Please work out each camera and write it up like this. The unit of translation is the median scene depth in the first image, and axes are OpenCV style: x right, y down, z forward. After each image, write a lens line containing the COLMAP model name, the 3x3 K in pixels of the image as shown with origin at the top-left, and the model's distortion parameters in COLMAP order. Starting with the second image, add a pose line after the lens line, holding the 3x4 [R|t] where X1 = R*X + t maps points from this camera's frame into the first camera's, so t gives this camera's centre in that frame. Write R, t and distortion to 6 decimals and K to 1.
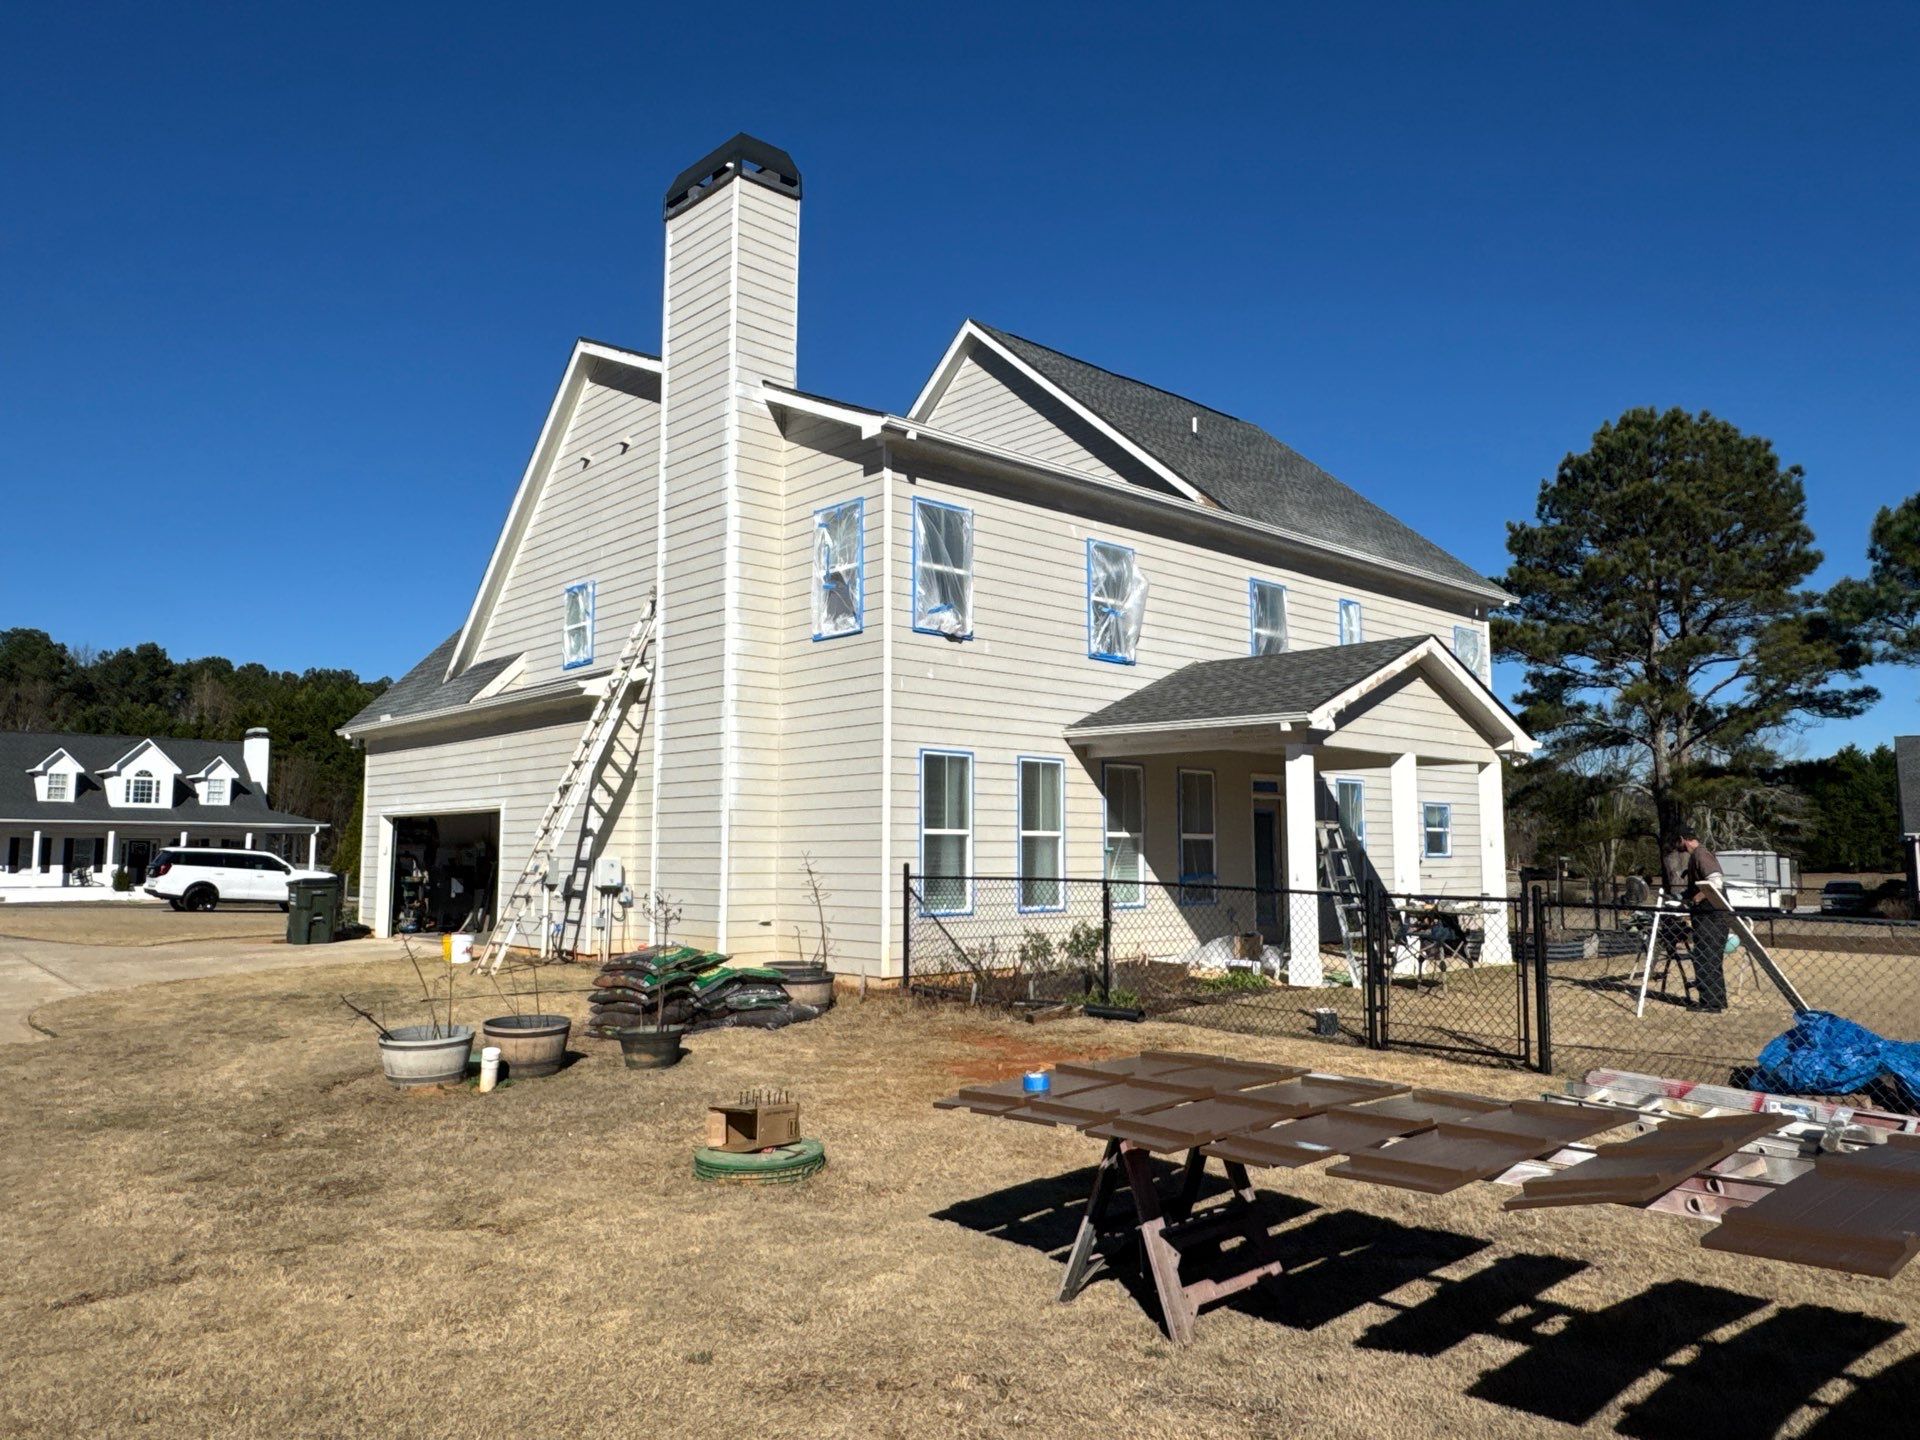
lens RADIAL K [[1326.6, 0, 955.6], [0, 1326.6, 713.3], [0, 0, 1]] dist [-0.001082, 0.006254]
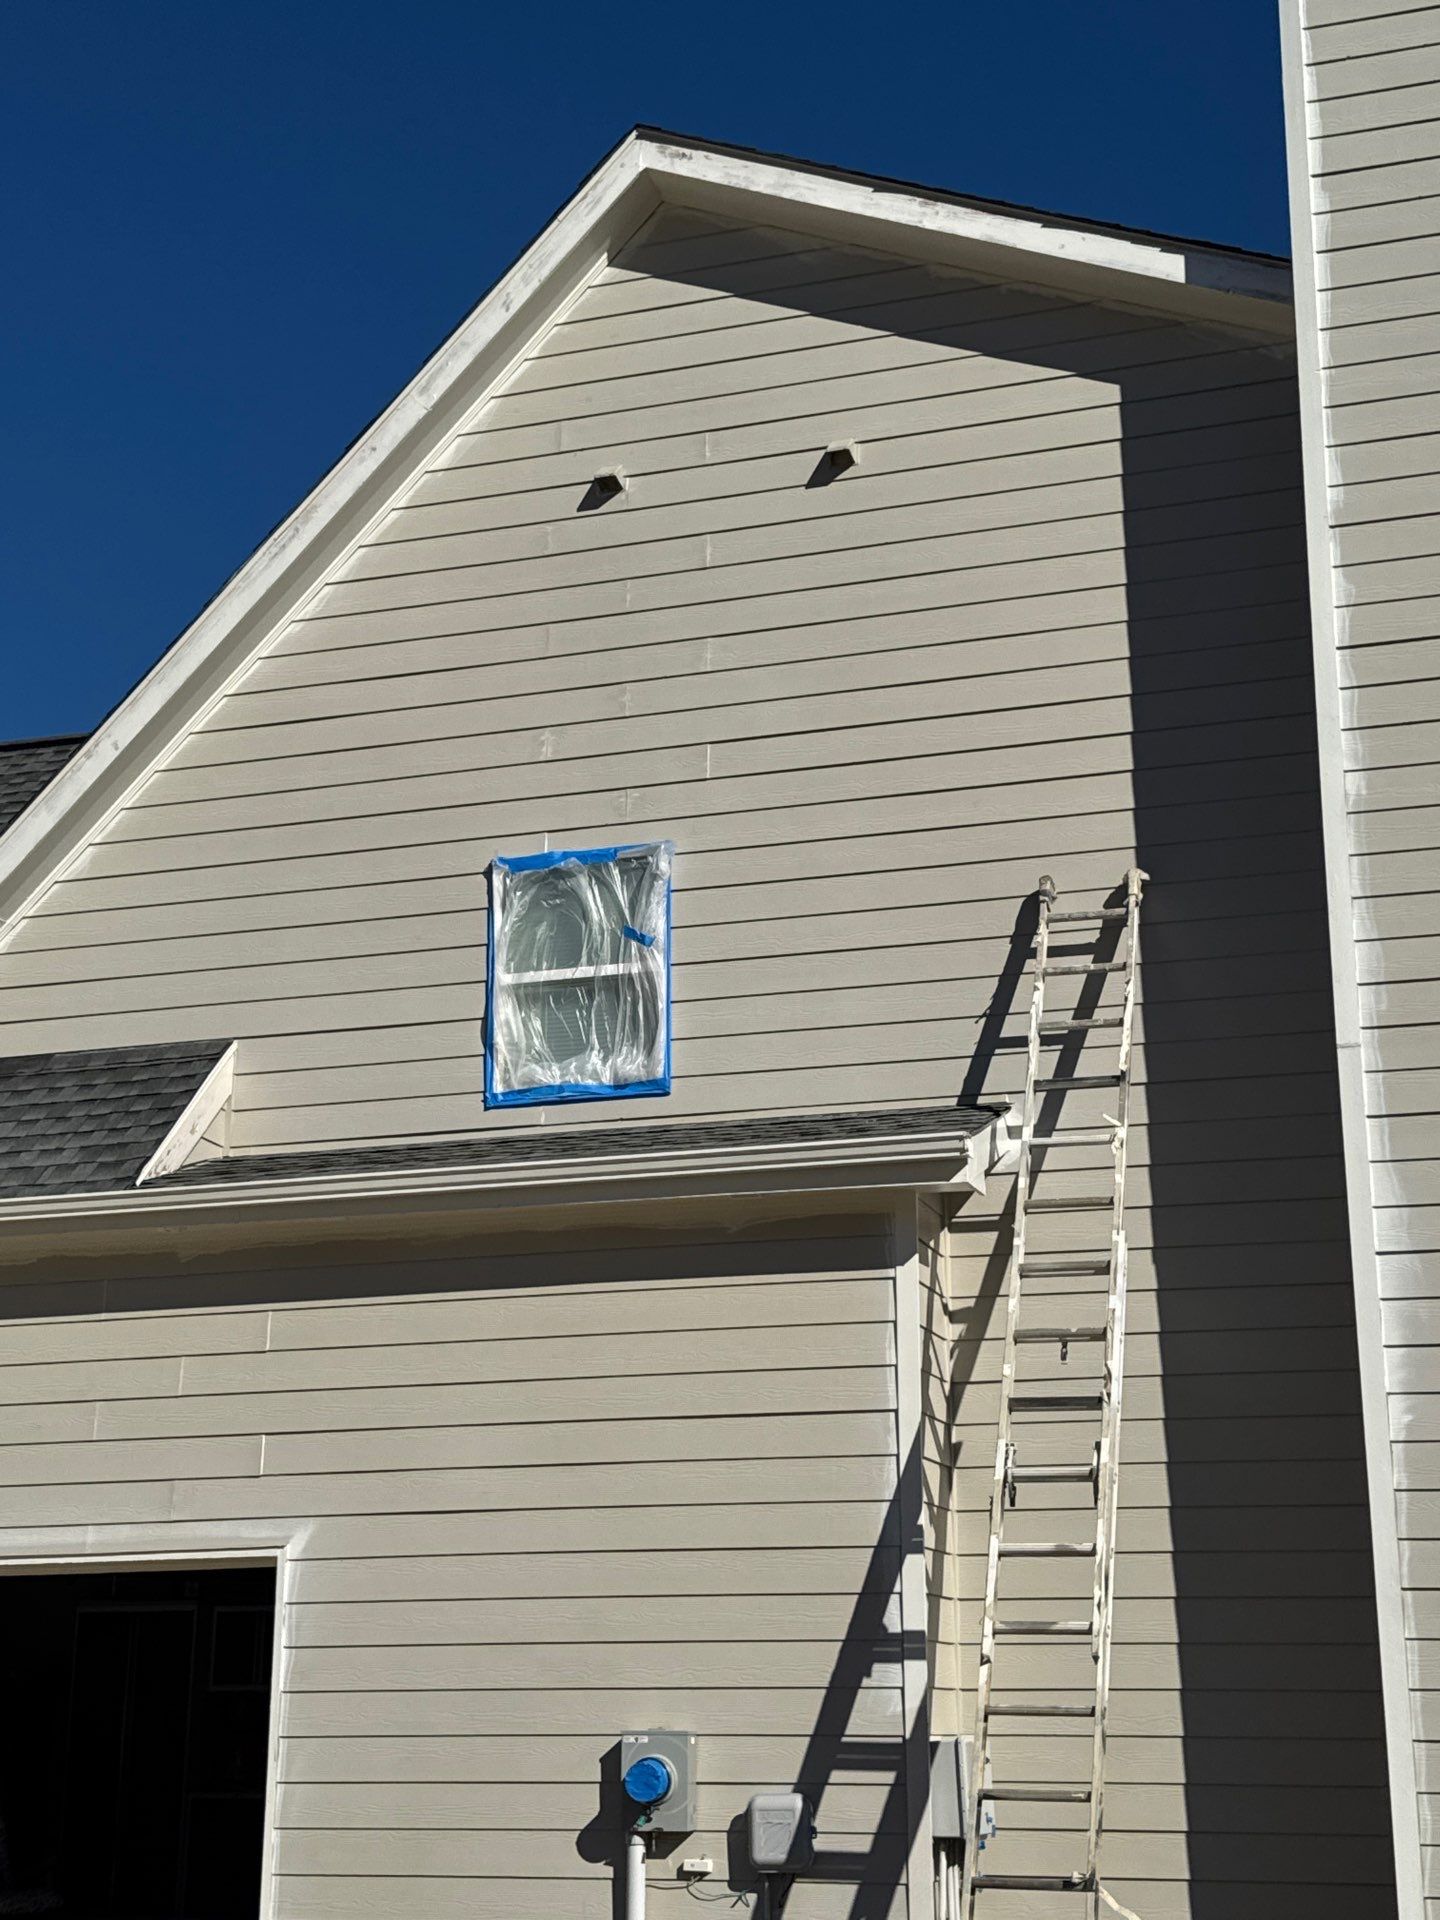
lens RADIAL K [[2604.1, 0, 720.0], [0, 2604.1, 960.0], [0, 0, 1]] dist [0.098220, 0.002258]
pose [[0.866301, 0.129290, 0.482501, -0.692794], [-0.050256, 0.983581, -0.173327, 0.047103], [-0.496989, 0.125904, 0.858575, 0.551021]]
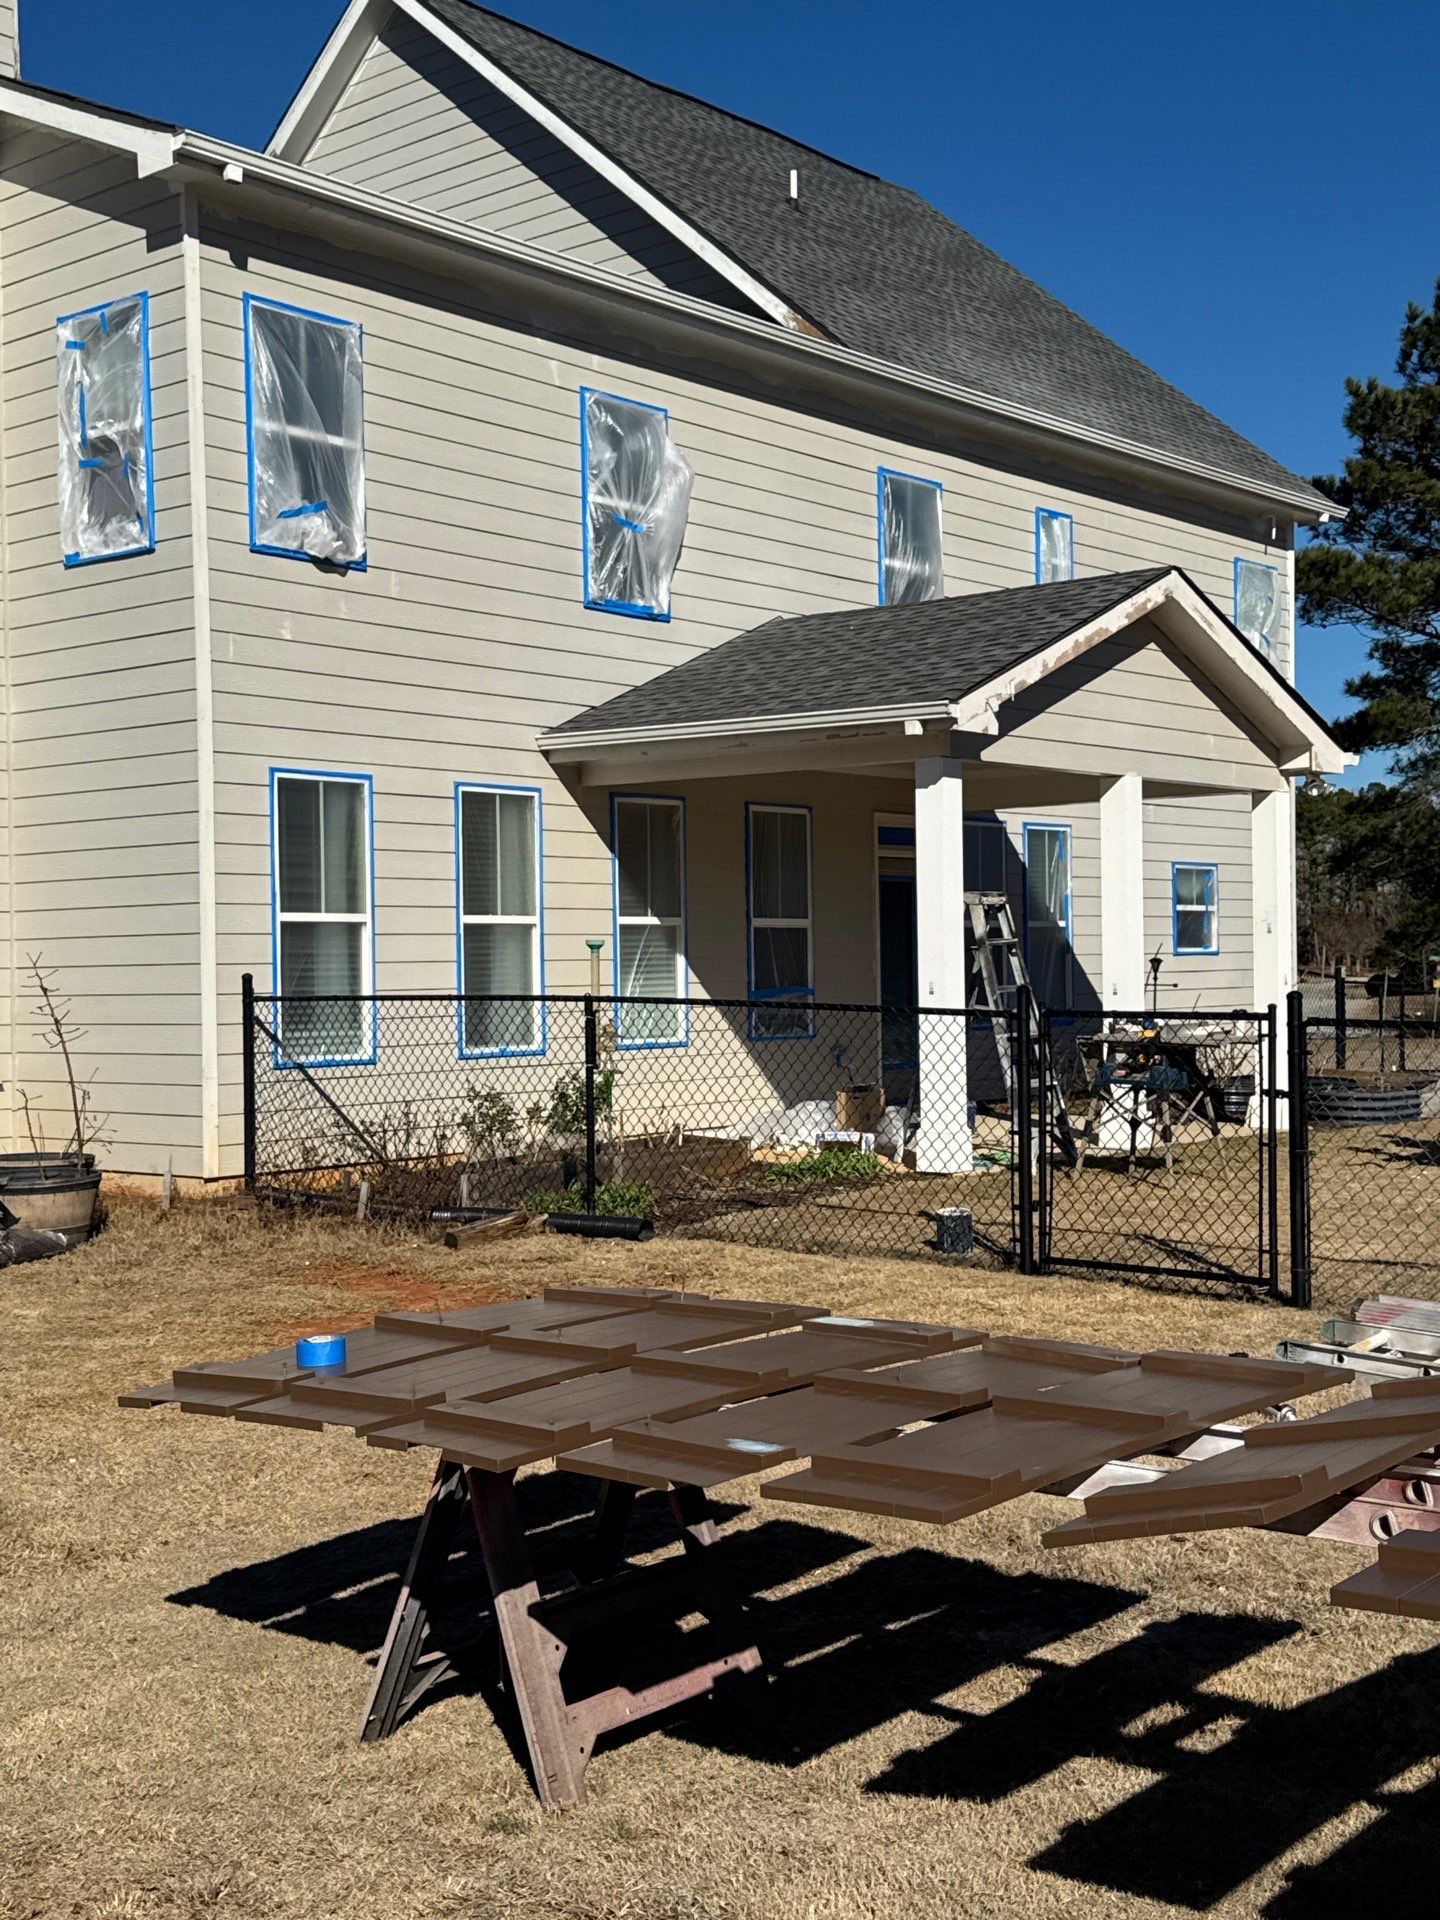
lens RADIAL K [[2278.8, 0, 724.1], [0, 2278.8, 970.2], [0, 0, 1]] dist [0.200724, -0.449026]
pose [[0.991946, -0.014153, 0.125869, 0.035881], [0.000511, 0.994178, 0.107753, 0.006742], [-0.126661, -0.106821, 0.986178, 0.020504]]
